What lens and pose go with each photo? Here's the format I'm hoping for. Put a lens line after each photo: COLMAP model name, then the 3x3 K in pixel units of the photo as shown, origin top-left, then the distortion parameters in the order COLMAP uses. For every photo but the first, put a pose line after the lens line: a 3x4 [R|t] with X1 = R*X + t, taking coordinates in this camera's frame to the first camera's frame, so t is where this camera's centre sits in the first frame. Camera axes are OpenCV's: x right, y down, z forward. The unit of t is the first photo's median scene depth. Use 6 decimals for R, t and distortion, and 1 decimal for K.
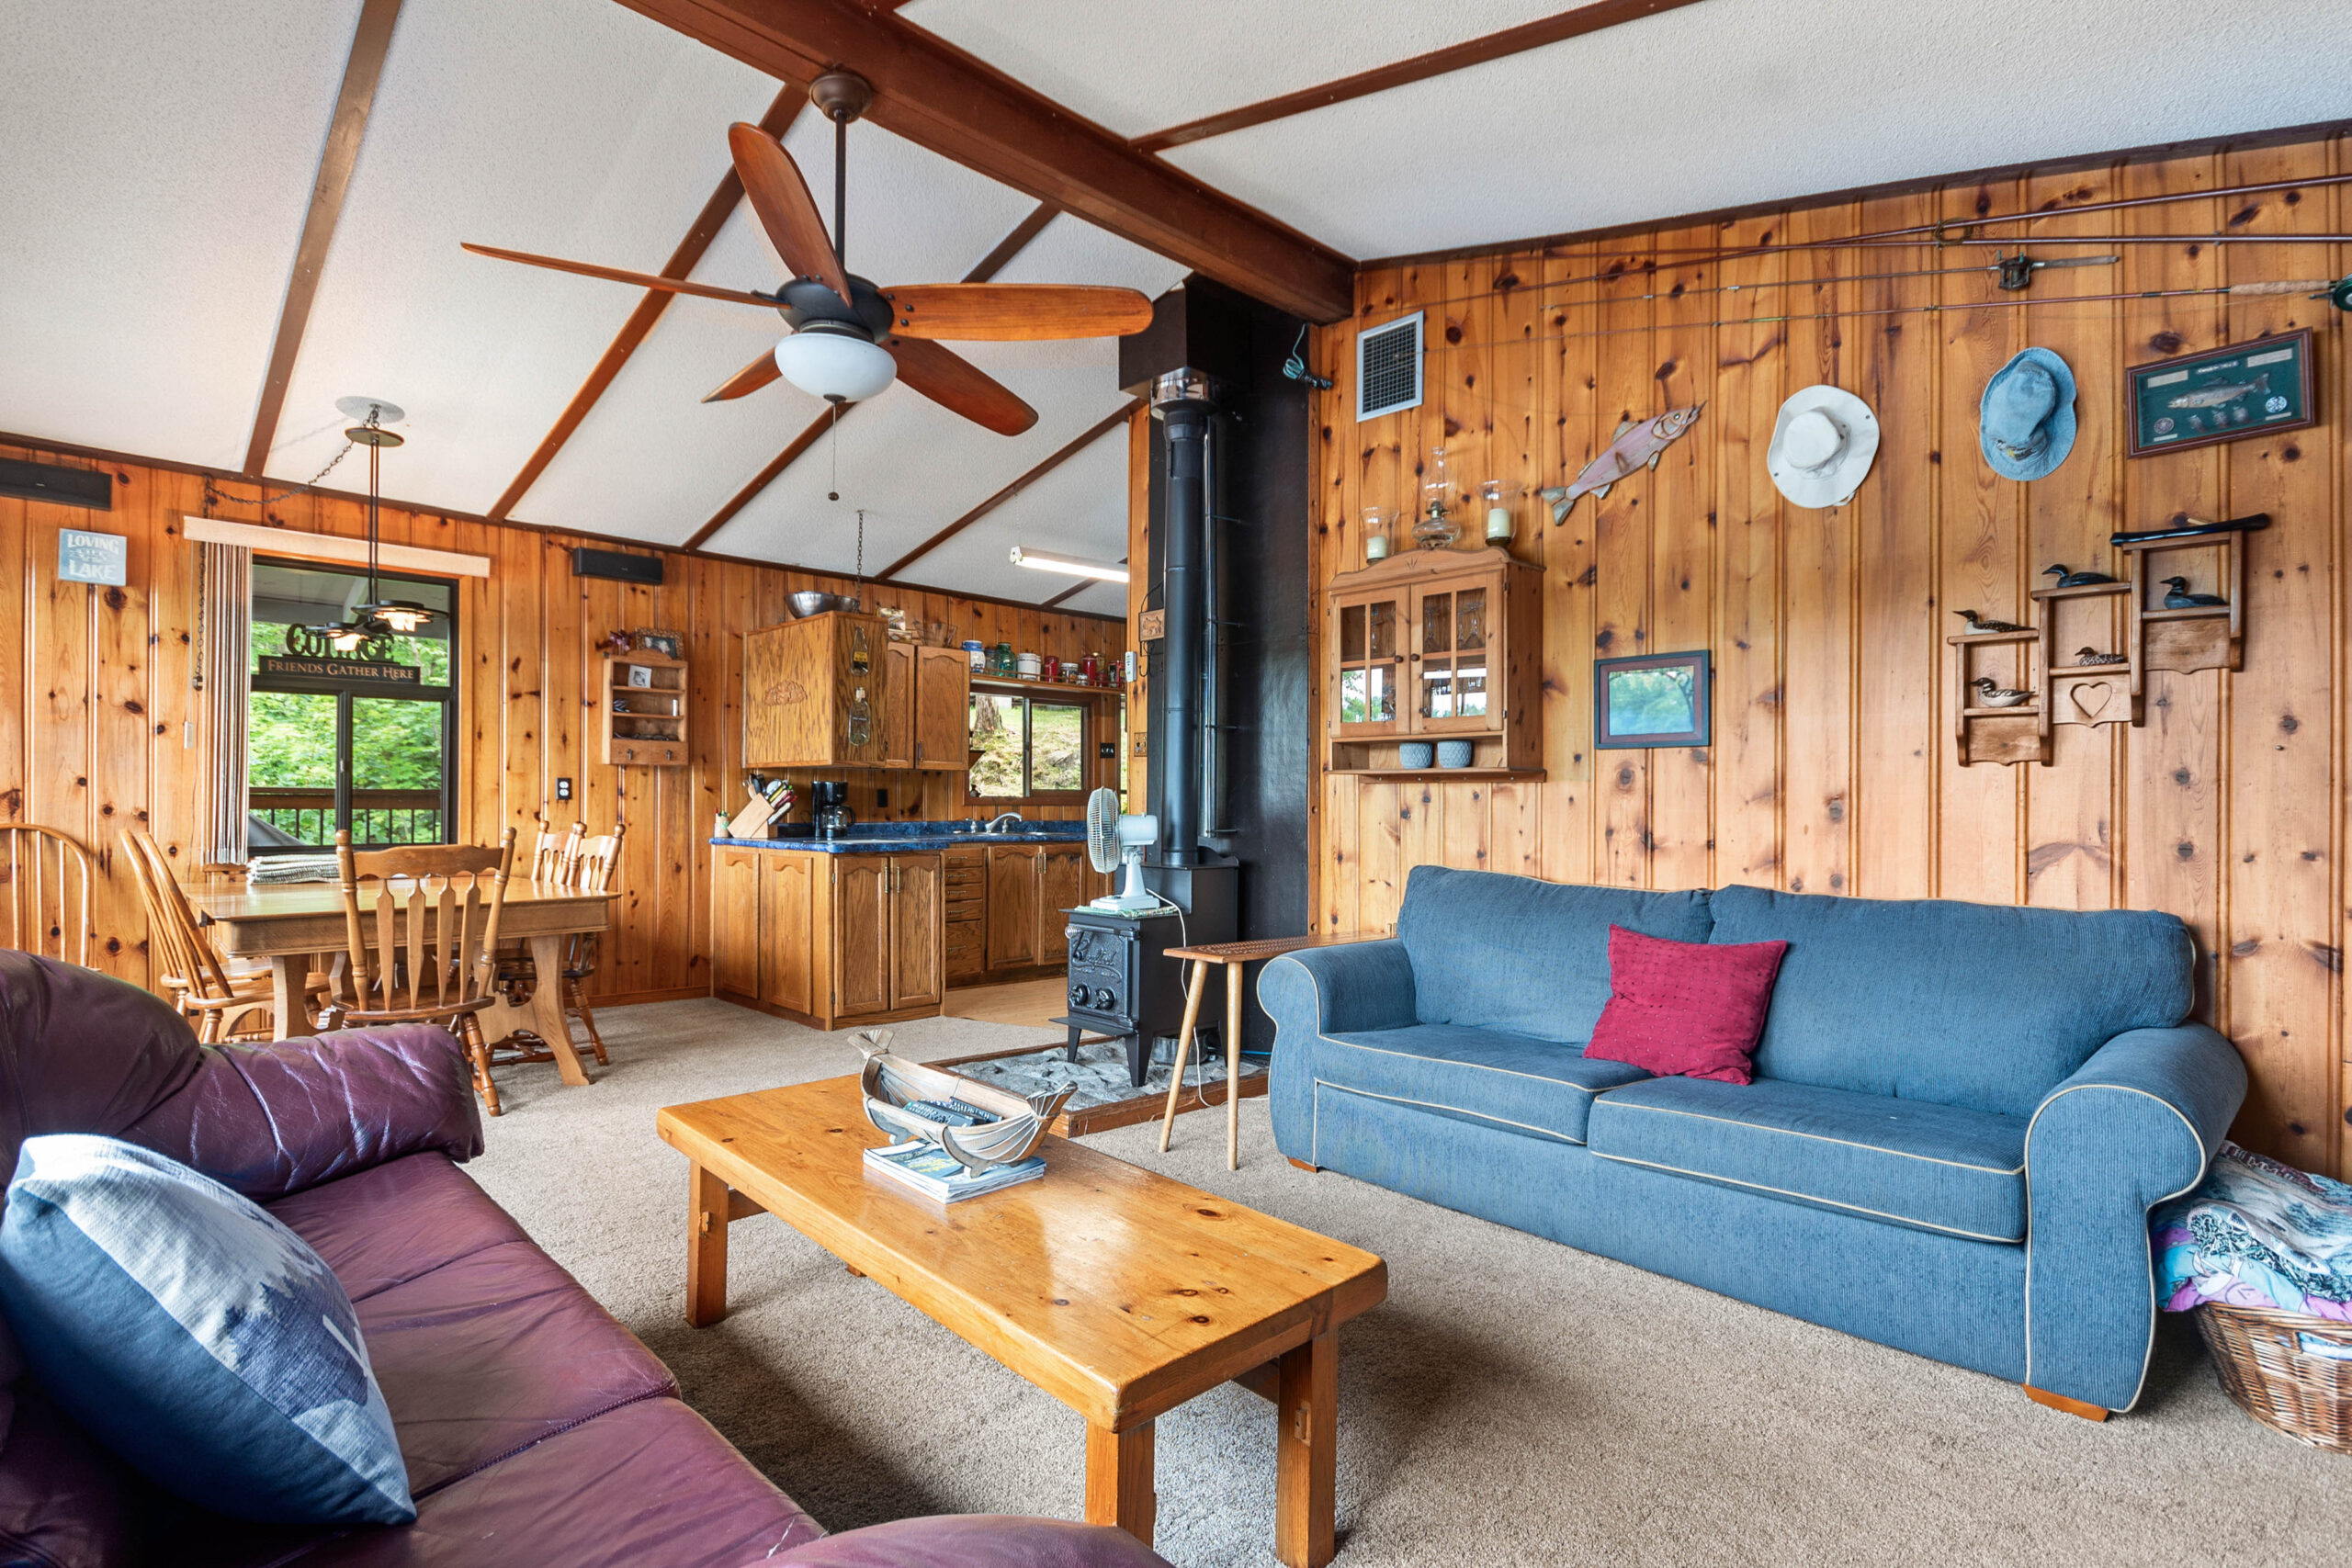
lens RADIAL K [[1117.6, 0, 1139.7], [0, 1117.6, 797.9], [0, 0, 1]] dist [-0.000176, -0.000904]
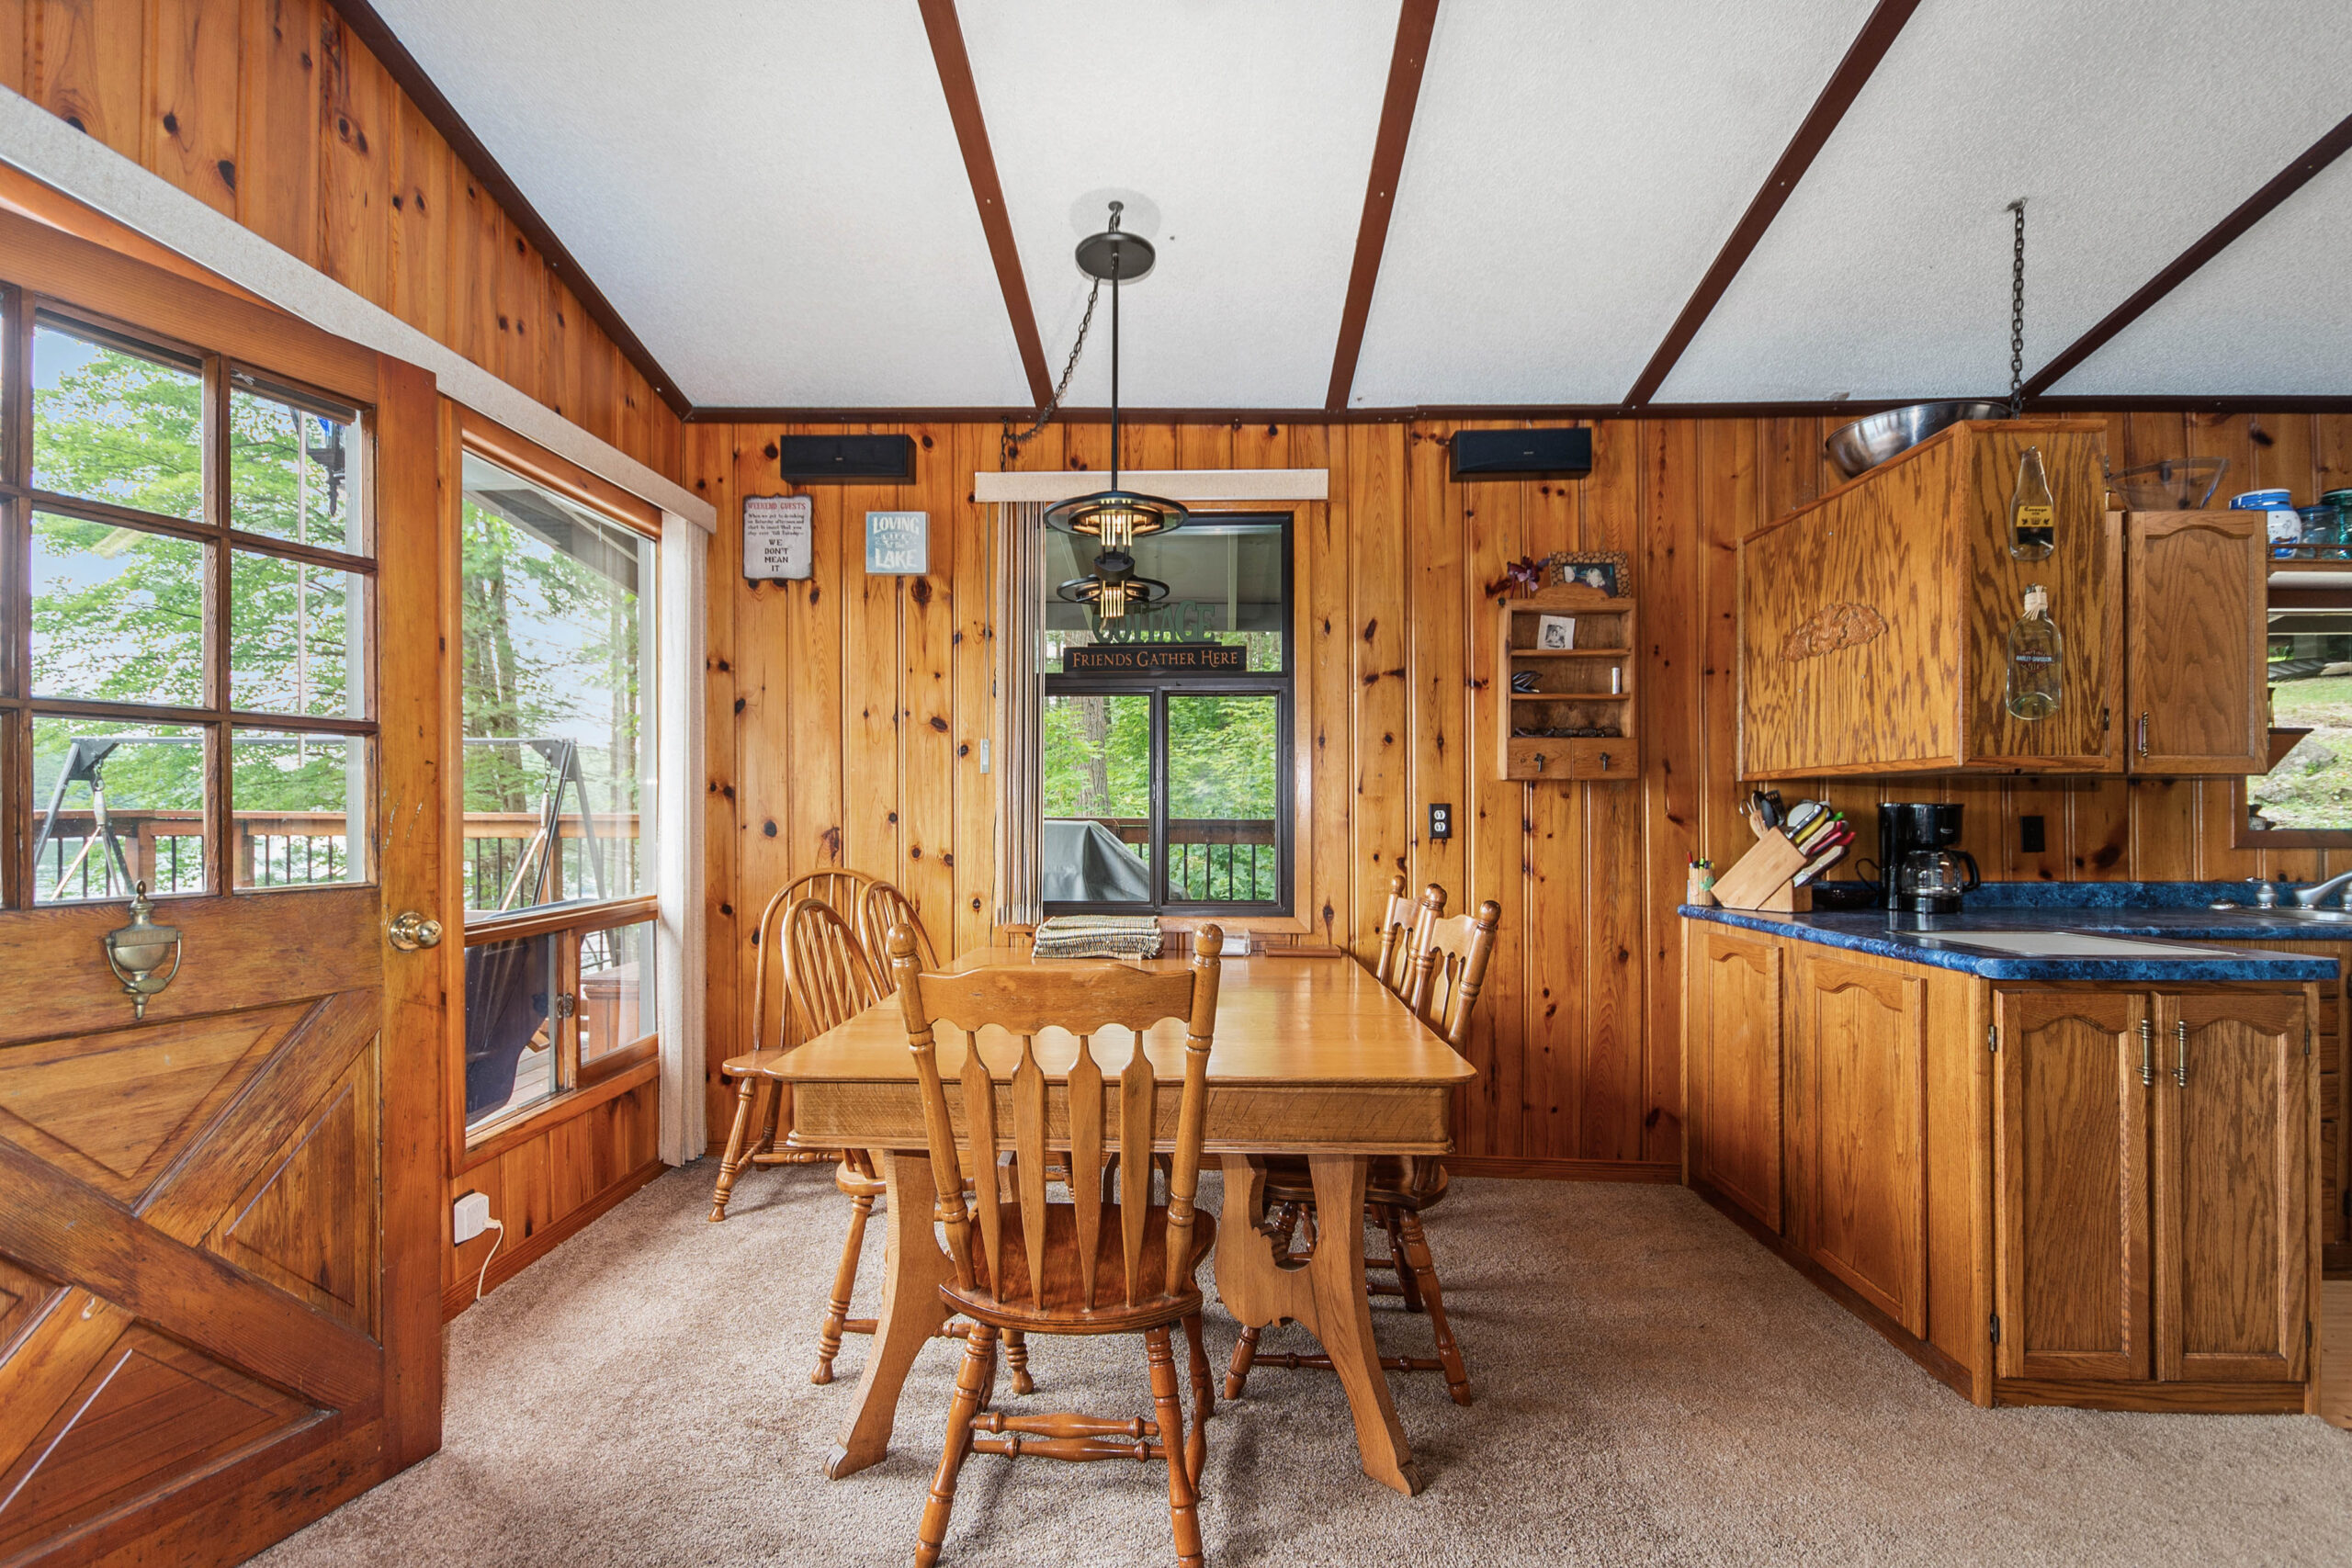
lens RADIAL K [[1092.2, 0, 1167.7], [0, 1092.2, 809.1], [0, 0, 1]] dist [0.015043, -0.013982]
pose [[0.698637, -0.010268, -0.715403, -0.174950], [0.004237, 0.999939, -0.010214, -0.008877], [0.715464, 0.004104, 0.698638, 0.444546]]
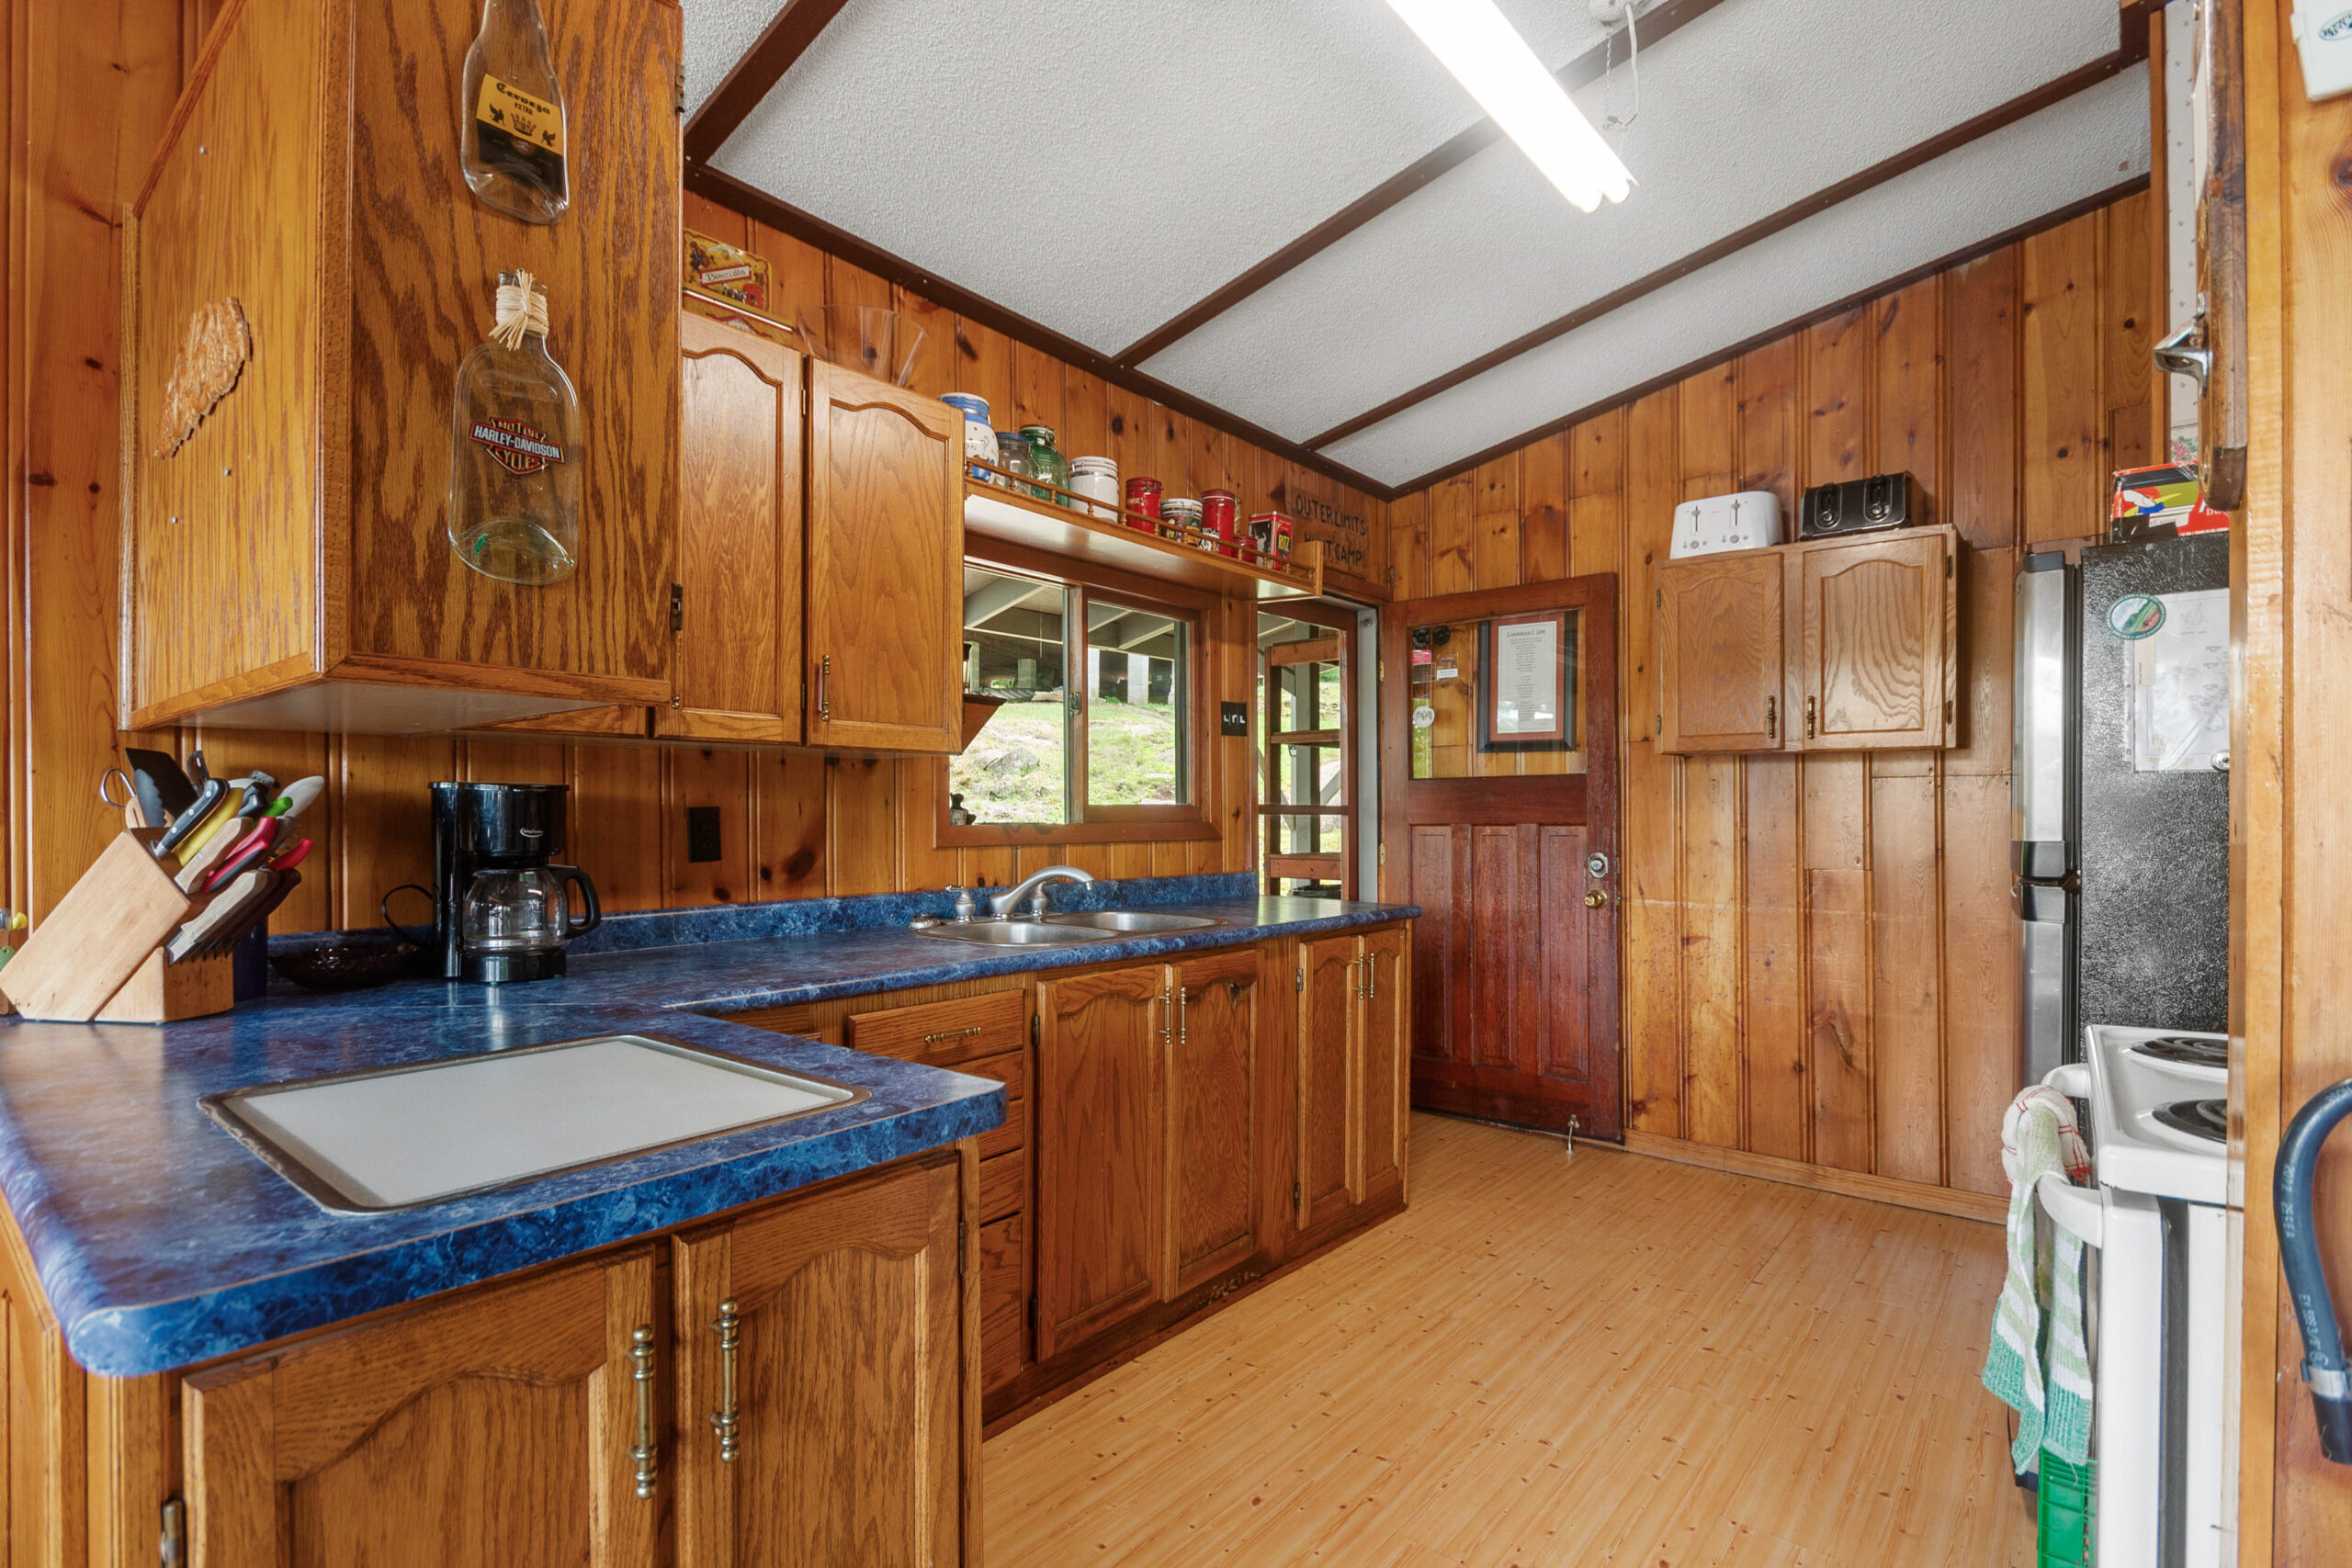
lens RADIAL K [[1098.3, 0, 1138.8], [0, 1098.3, 815.2], [0, 0, 1]] dist [-0.000392, -0.000257]
pose [[0.993904, -0.003864, 0.110181, -0.161203], [0.003203, 0.999976, 0.006182, -0.008326], [-0.110203, -0.005792, 0.993892, 0.774912]]
